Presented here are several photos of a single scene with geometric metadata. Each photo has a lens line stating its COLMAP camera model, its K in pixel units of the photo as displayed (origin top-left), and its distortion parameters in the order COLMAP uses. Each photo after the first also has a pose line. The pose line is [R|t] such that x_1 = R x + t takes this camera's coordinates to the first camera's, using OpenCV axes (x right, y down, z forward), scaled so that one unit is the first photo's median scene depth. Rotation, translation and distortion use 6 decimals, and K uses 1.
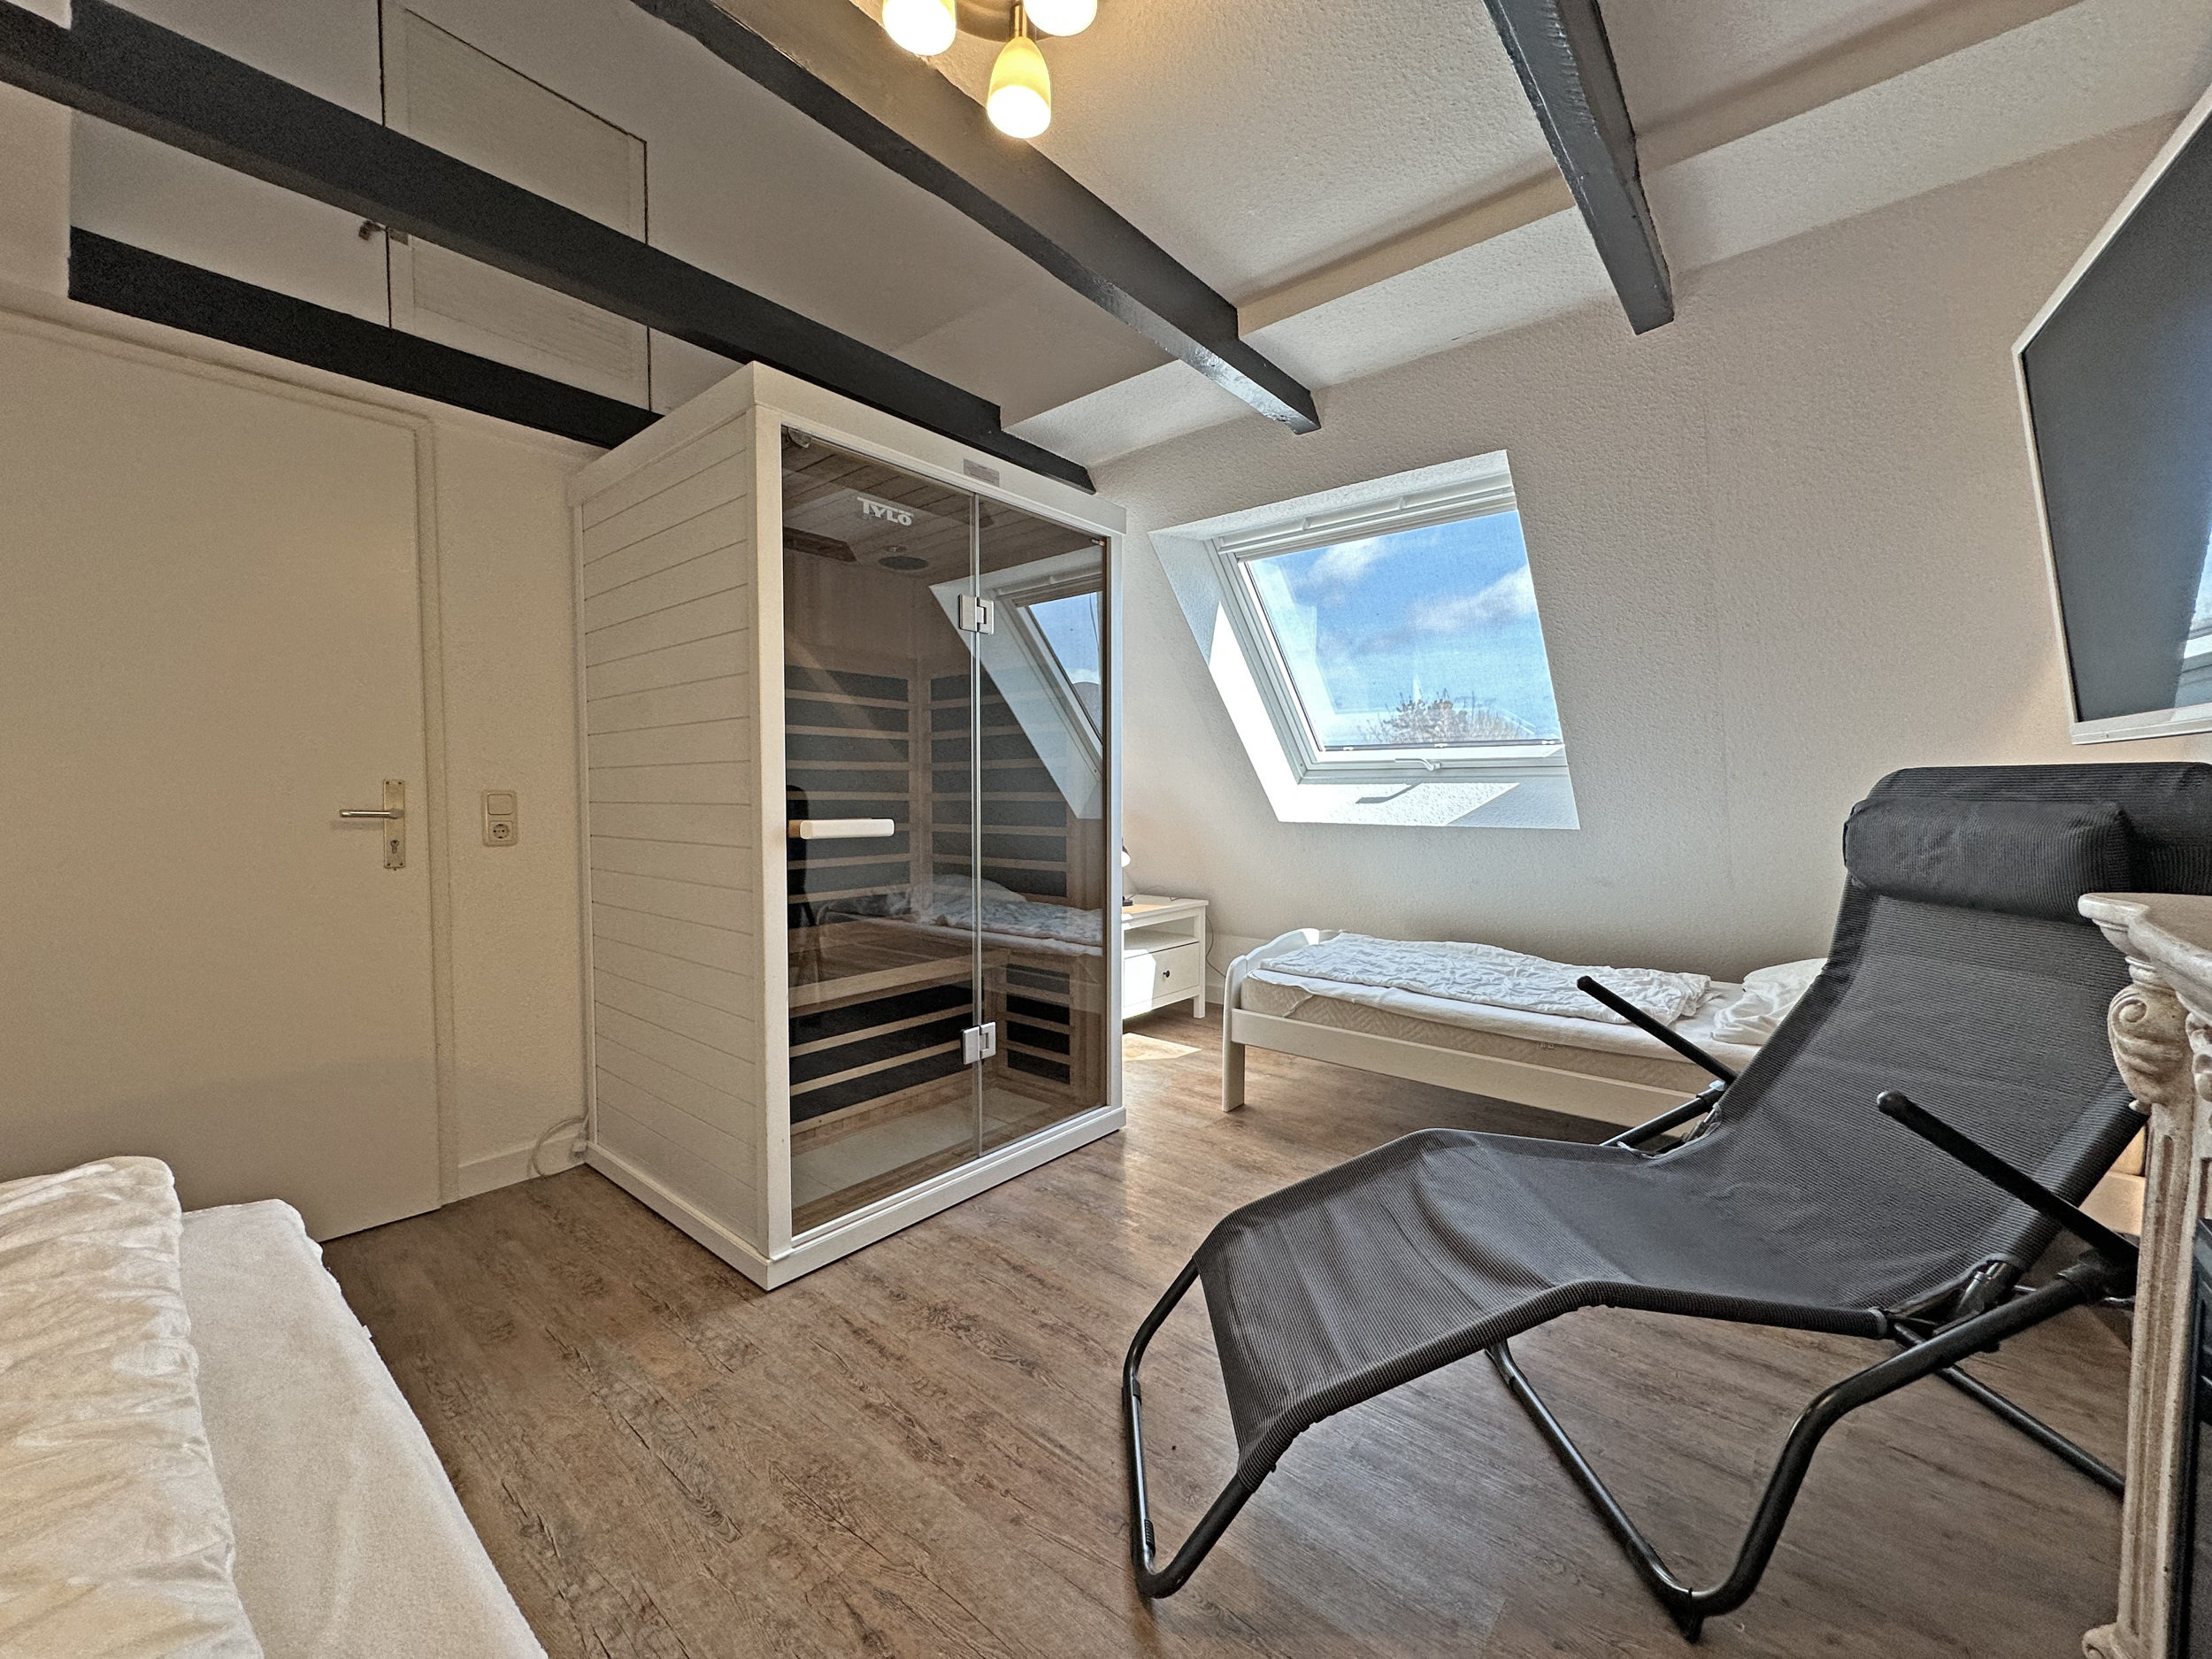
lens RADIAL K [[876.4, 0, 1103.5], [0, 876.4, 837.1], [0, 0, 1]] dist [-0.002940, -0.000459]
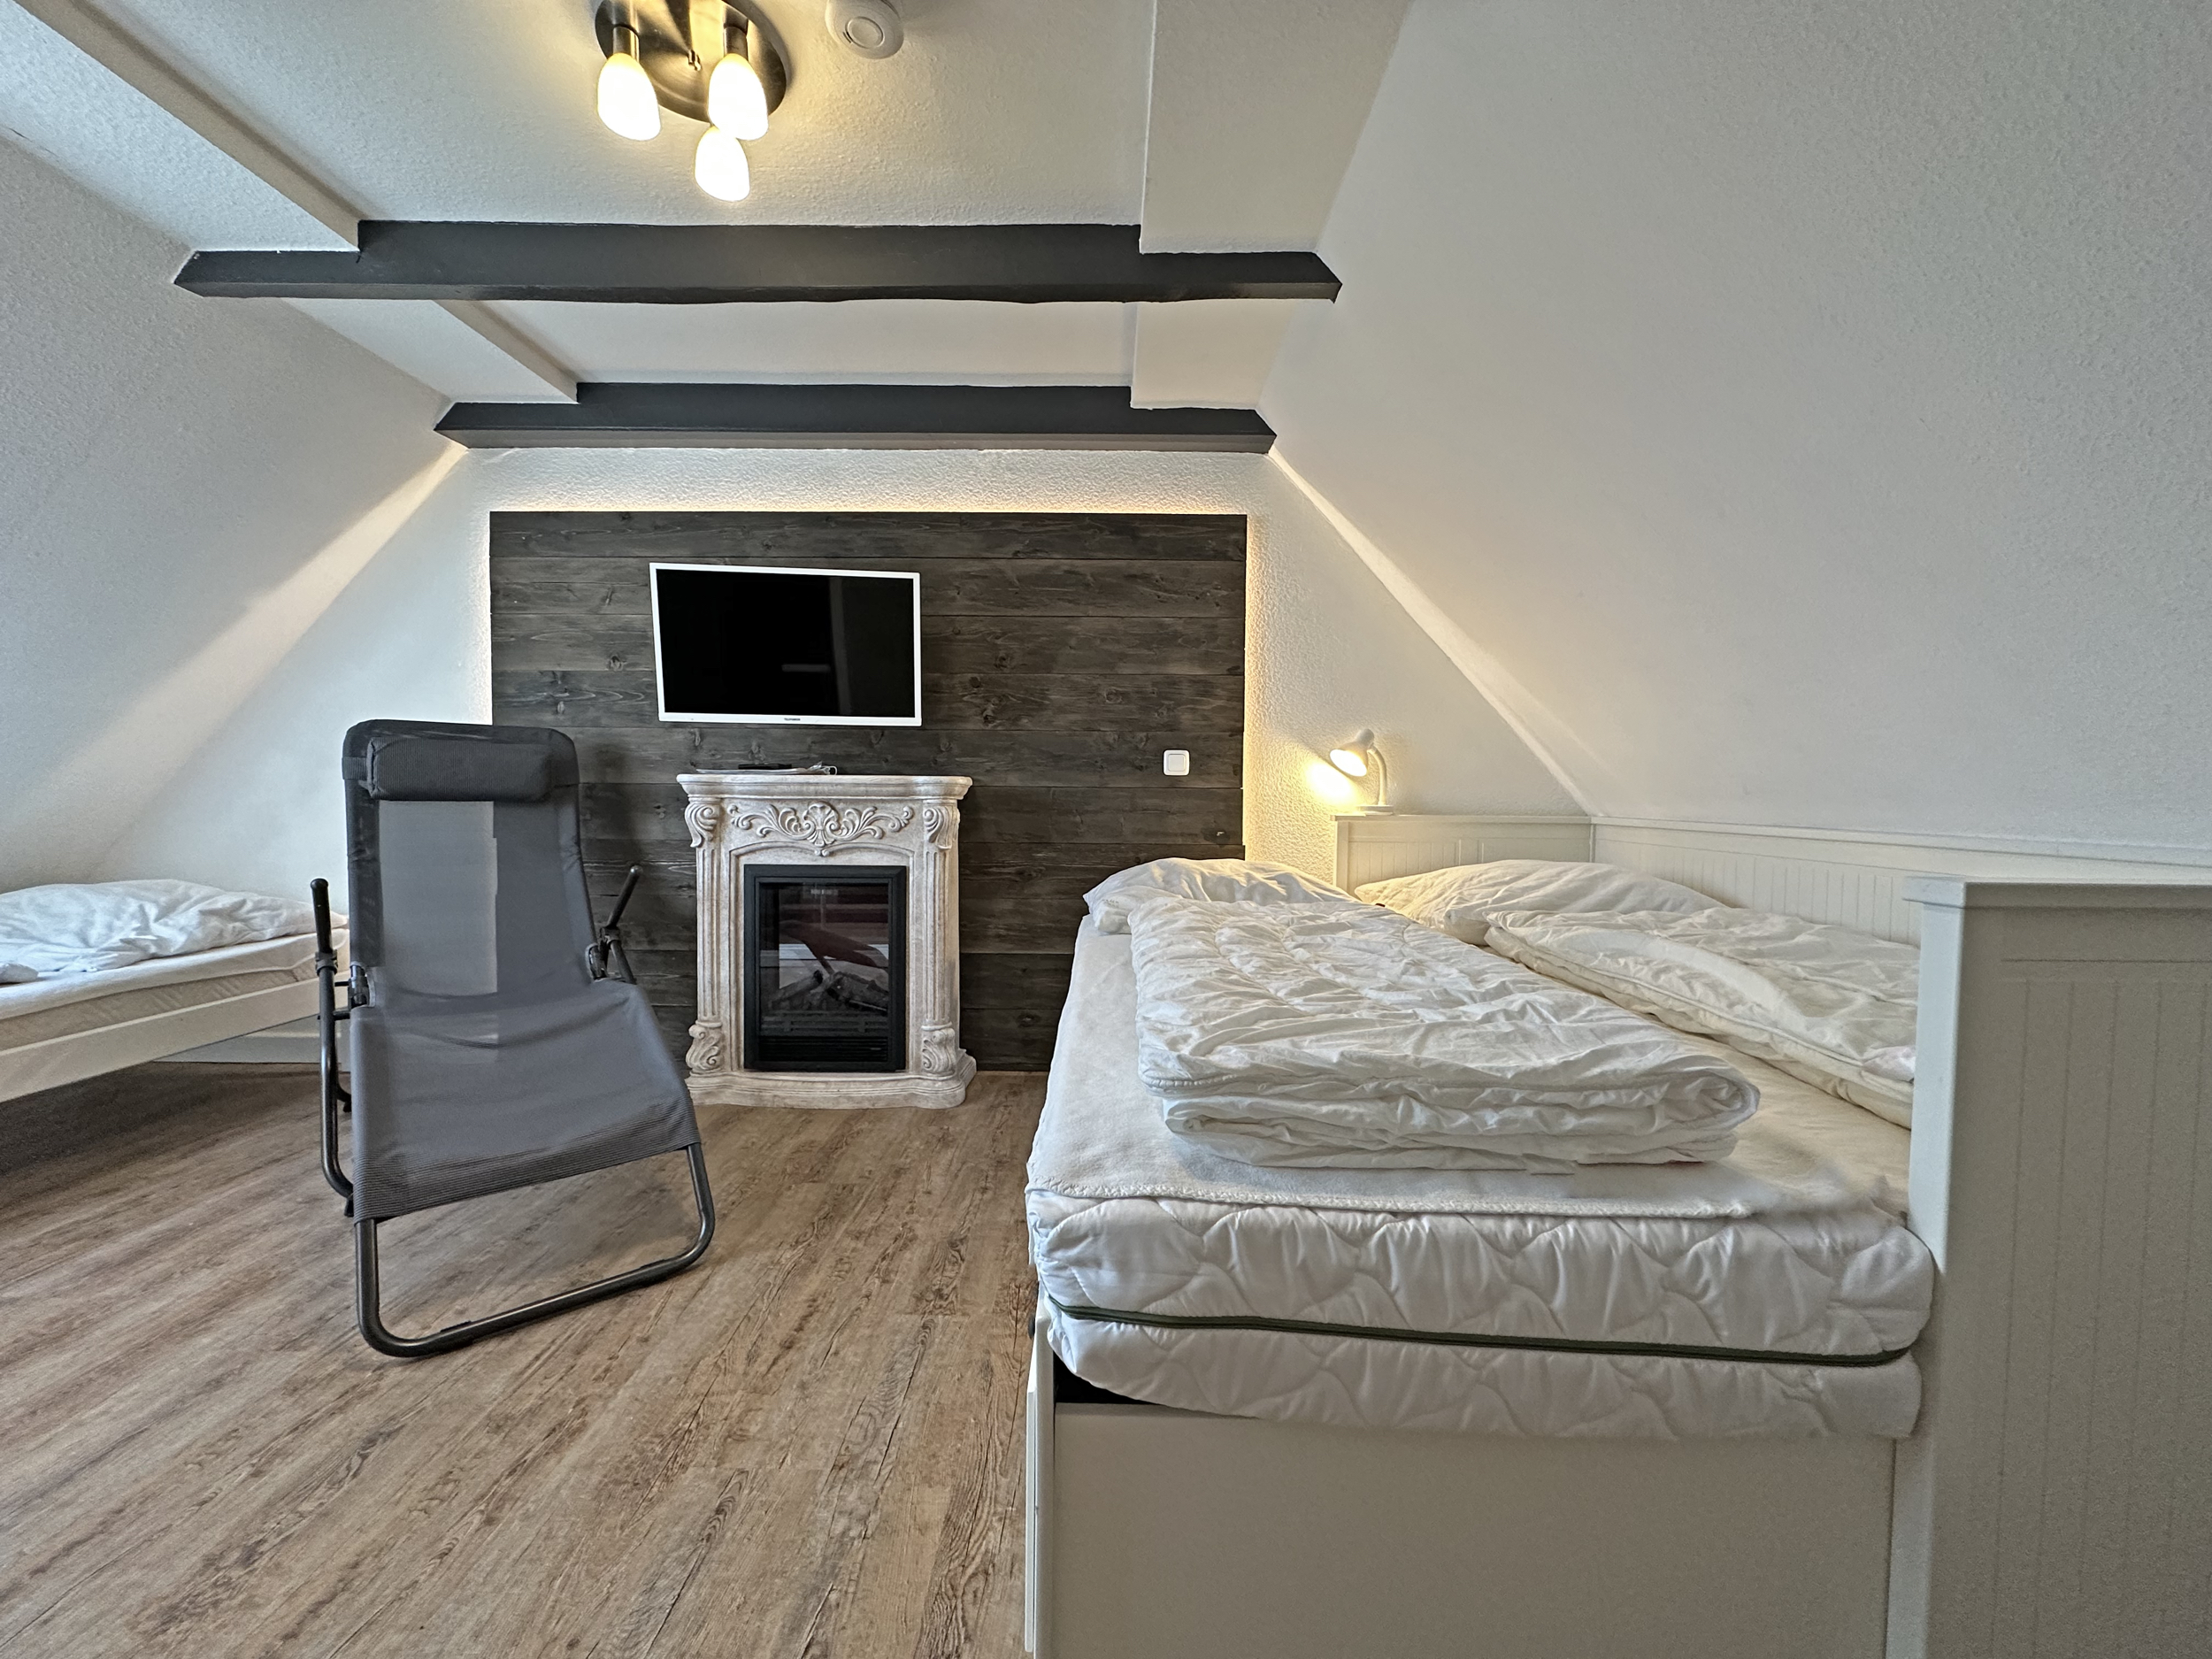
lens RADIAL K [[876.4, 0, 1102.7], [0, 876.4, 828.6], [0, 0, 1]] dist [-0.002940, -0.000459]
pose [[-0.641439, -0.036500, 0.766306, -0.811865], [0.028331, 0.997059, 0.071205, 0.029740], [-0.766651, 0.067384, -0.638518, 0.744097]]
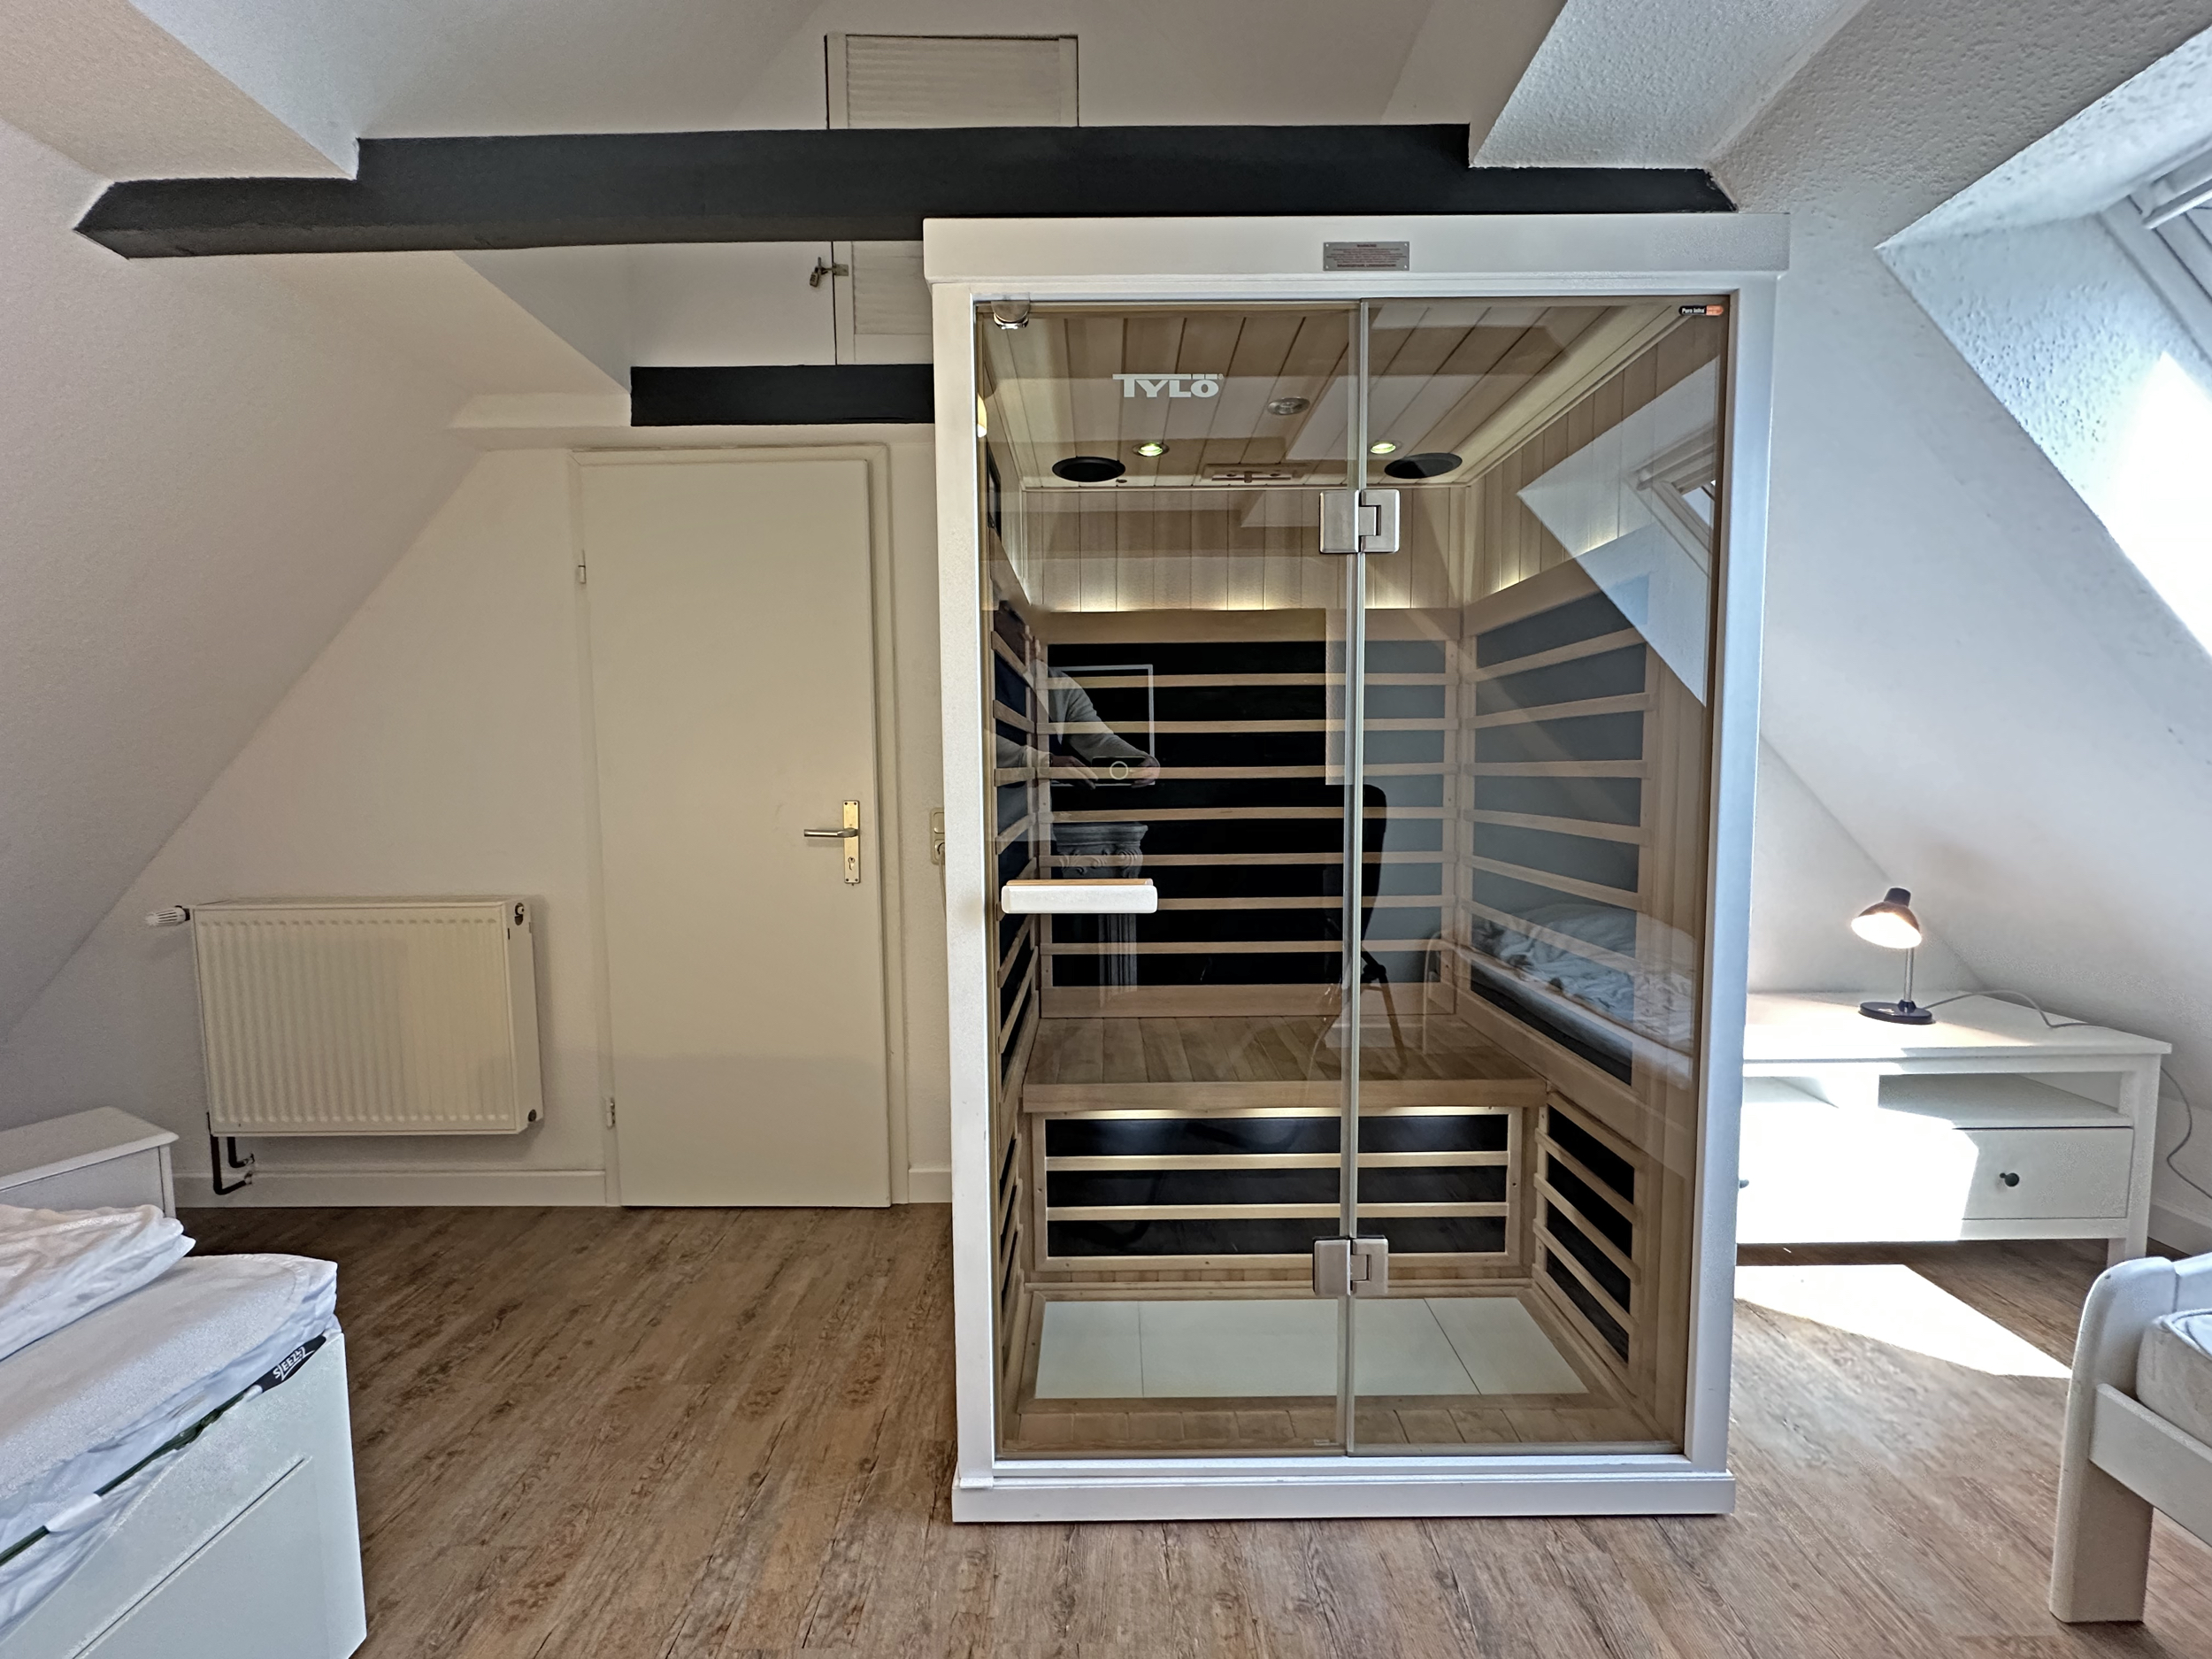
lens RADIAL K [[876.4, 0, 1101.8], [0, 876.4, 836.0], [0, 0, 1]] dist [-0.002940, -0.000459]
pose [[0.644387, 0.055272, -0.762699, 0.195769], [-0.028964, 0.998433, 0.047885, -0.082841], [0.764151, -0.008765, 0.644978, 0.546758]]
